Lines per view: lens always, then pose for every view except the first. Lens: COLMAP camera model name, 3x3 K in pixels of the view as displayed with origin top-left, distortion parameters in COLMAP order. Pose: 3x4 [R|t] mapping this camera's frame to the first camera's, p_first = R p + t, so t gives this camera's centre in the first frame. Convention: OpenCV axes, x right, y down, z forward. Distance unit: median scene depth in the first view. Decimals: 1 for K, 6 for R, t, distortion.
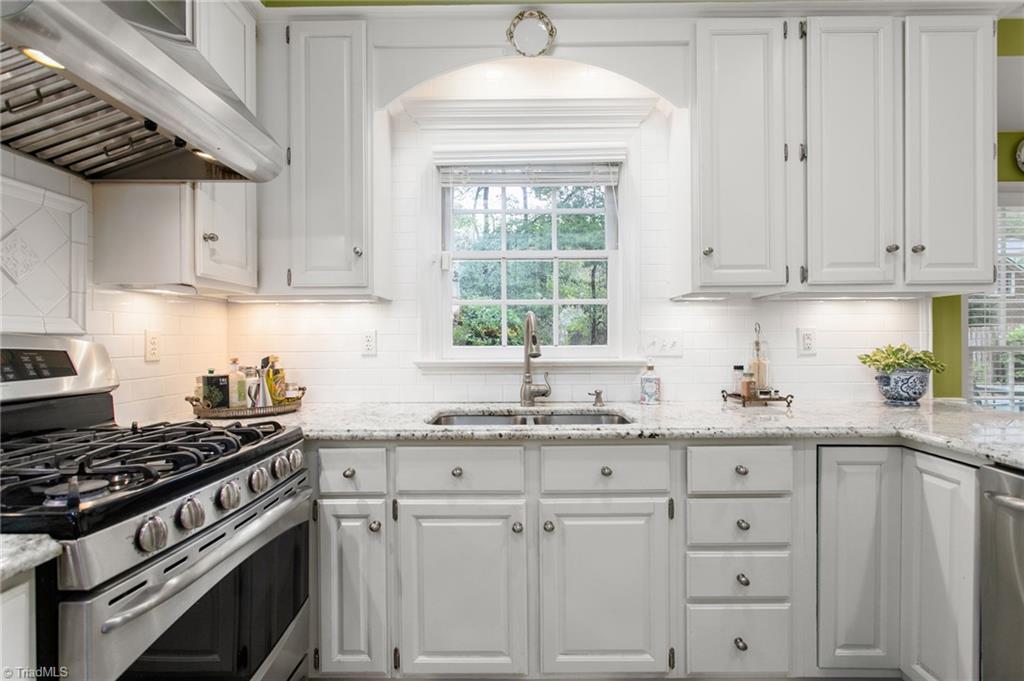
lens RADIAL K [[499.6, 0, 516.9], [0, 499.6, 338.6], [0, 0, 1]] dist [0.016467, 0.000697]
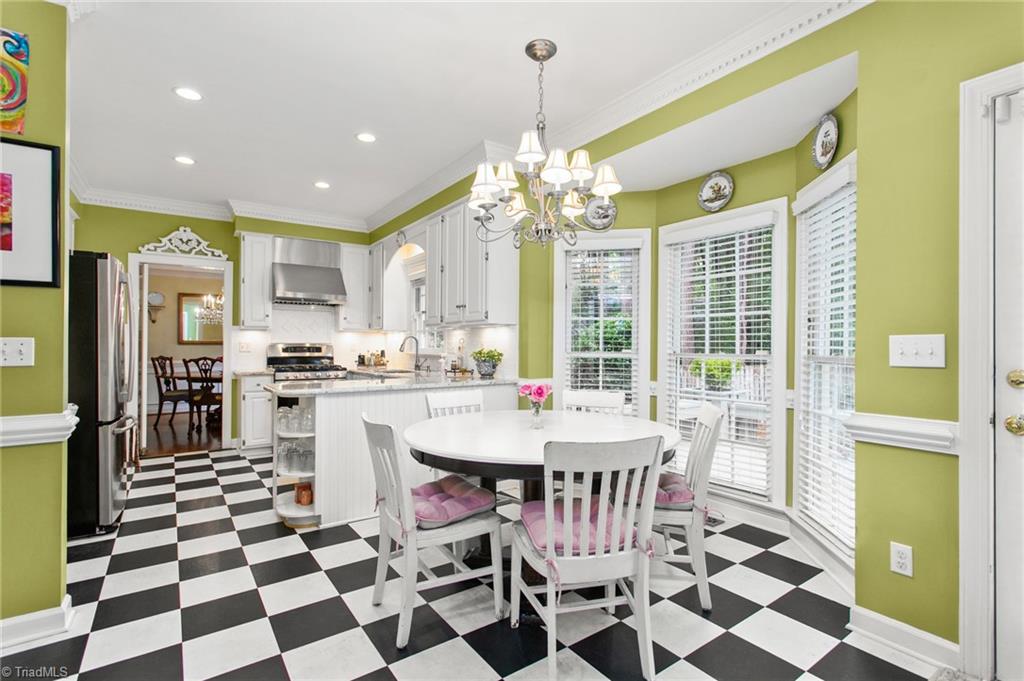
lens RADIAL K [[499.6, 0, 511.6], [0, 499.6, 347.5], [0, 0, 1]] dist [0.016467, 0.000697]
pose [[0.567383, 0.007821, -0.823417, 2.707210], [-0.006322, 0.999967, 0.005142, -0.004755], [0.823430, 0.002288, 0.567414, -0.097127]]
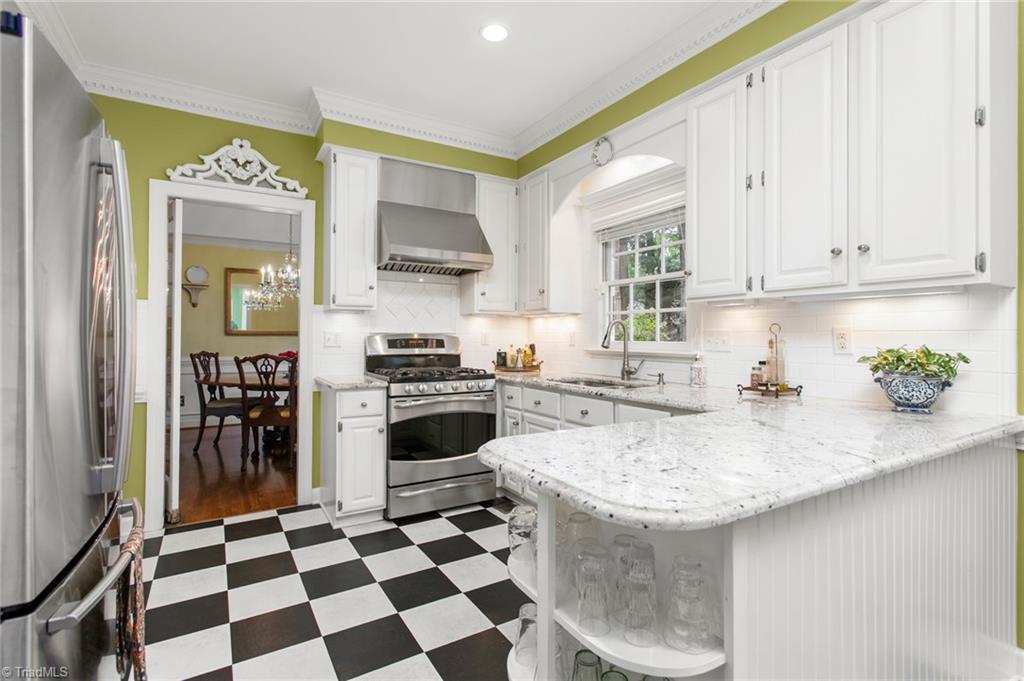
lens RADIAL K [[499.6, 0, 520.4], [0, 499.6, 335.8], [0, 0, 1]] dist [0.016467, 0.000697]
pose [[0.526616, 0.005459, -0.850086, 1.279340], [-0.004627, 0.999983, 0.003555, -0.006415], [0.850091, 0.002061, 0.526632, -0.094717]]
